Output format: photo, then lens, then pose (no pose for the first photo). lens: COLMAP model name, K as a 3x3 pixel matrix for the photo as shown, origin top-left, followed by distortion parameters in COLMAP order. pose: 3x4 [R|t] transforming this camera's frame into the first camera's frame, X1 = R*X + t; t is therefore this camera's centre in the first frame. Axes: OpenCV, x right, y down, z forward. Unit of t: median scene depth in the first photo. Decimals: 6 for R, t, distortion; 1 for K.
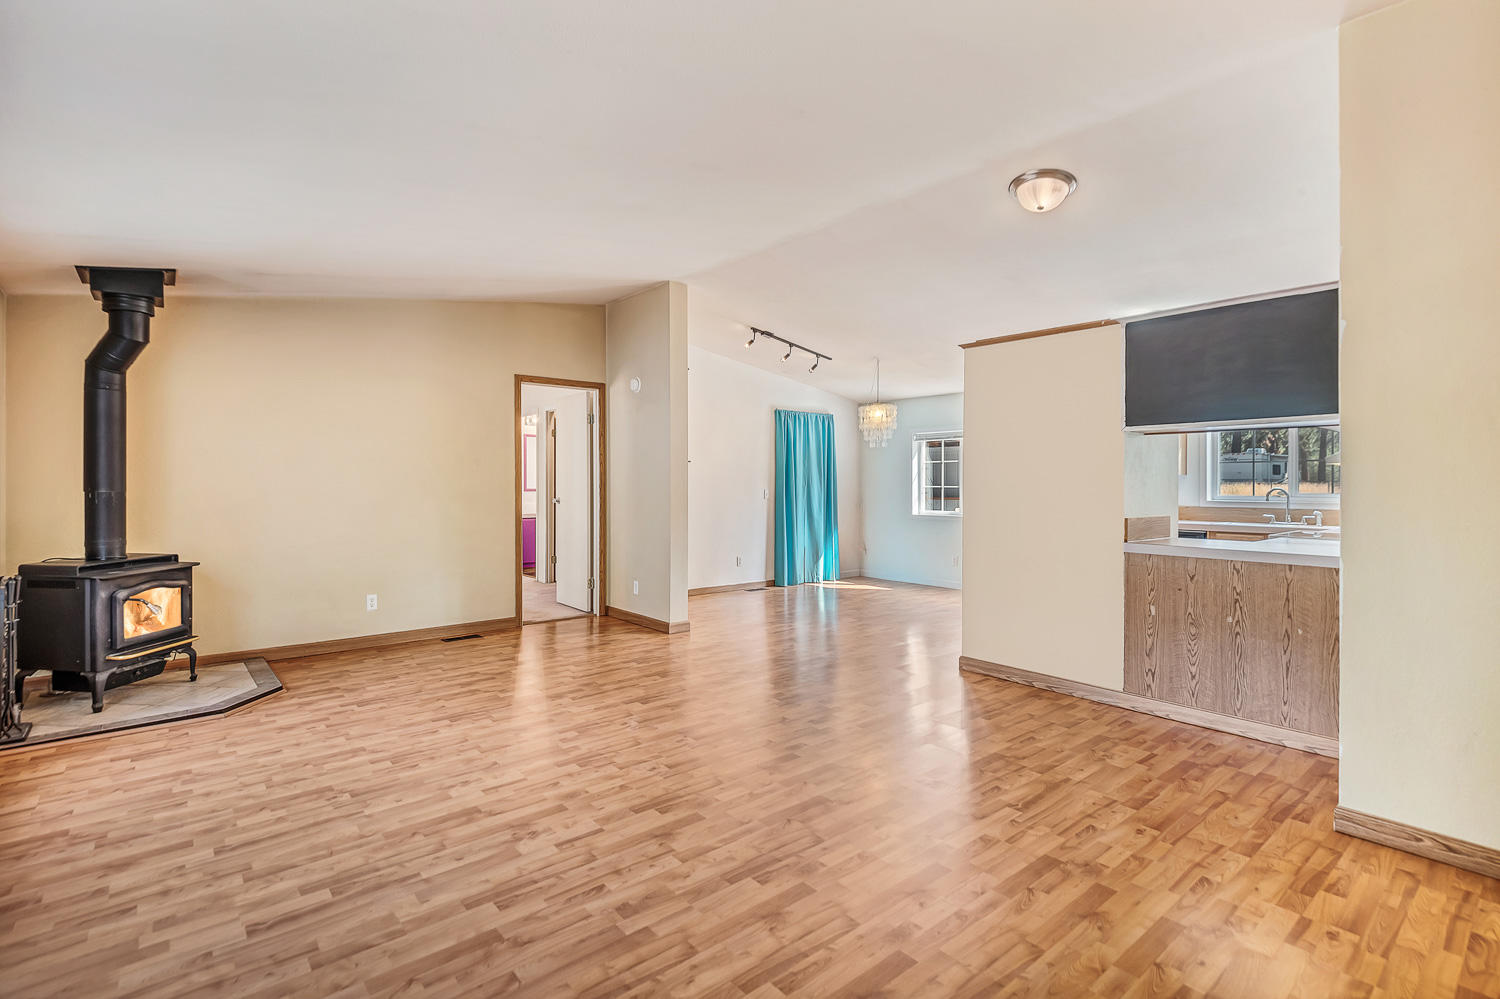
lens RADIAL K [[710.4, 0, 749.8], [0, 710.4, 492.7], [0, 0, 1]] dist [0.010381, -0.005627]
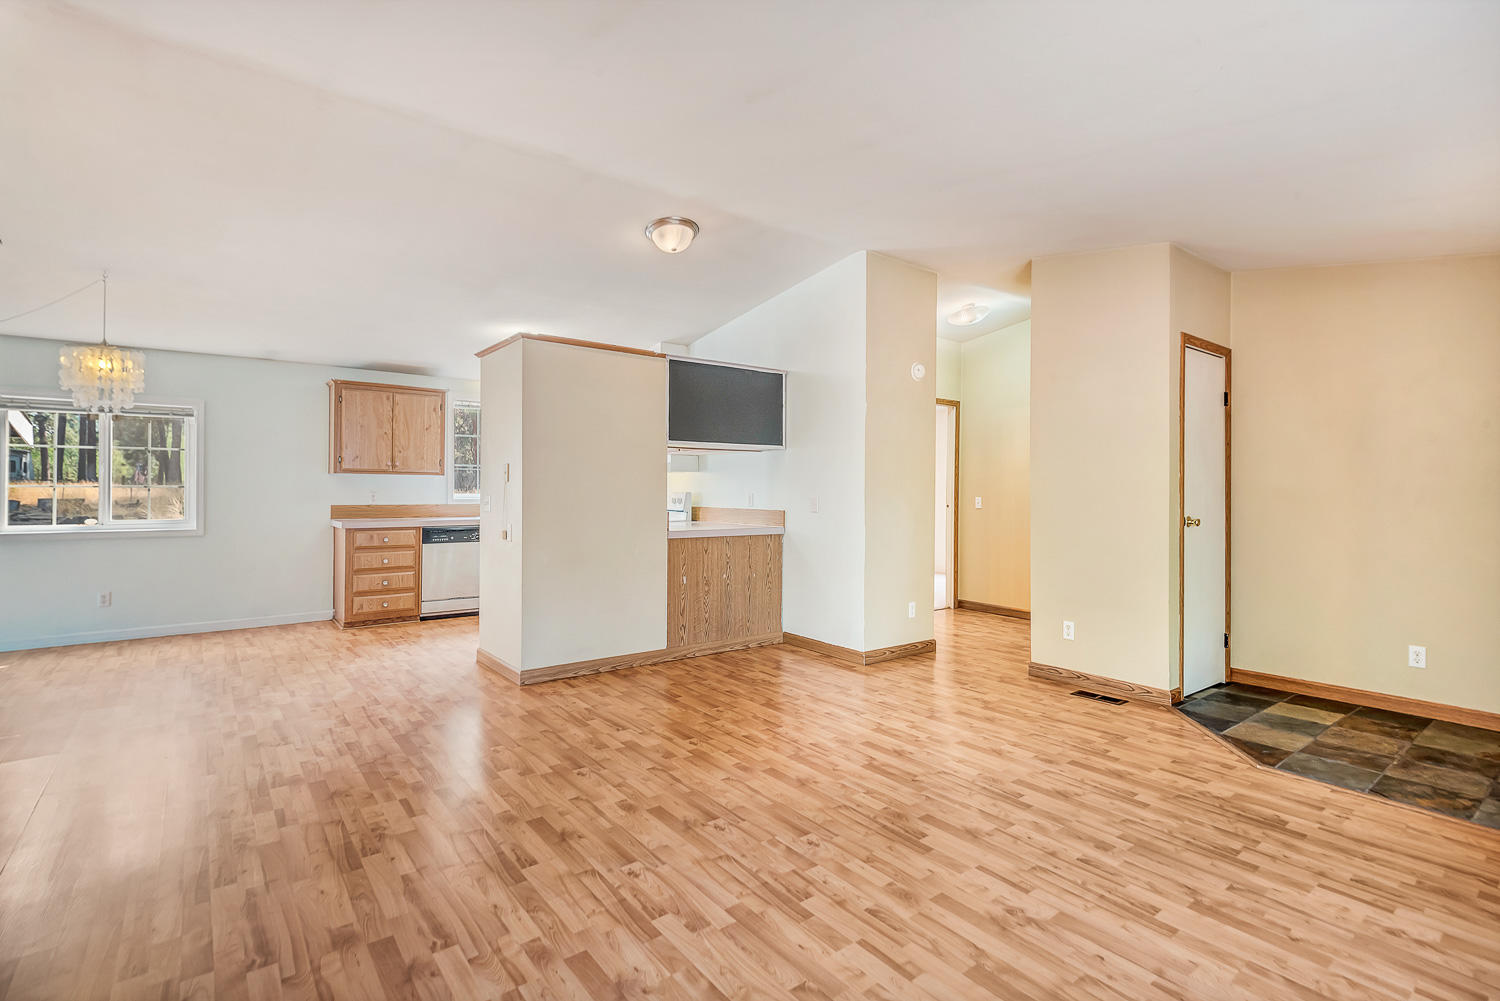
lens RADIAL K [[710.4, 0, 732.9], [0, 710.4, 488.2], [0, 0, 1]] dist [0.010381, -0.005627]
pose [[0.051461, -0.005602, 0.998659, -1.056695], [0.004553, 0.999975, 0.005374, -0.018507], [-0.998665, 0.004271, 0.051485, 1.177863]]
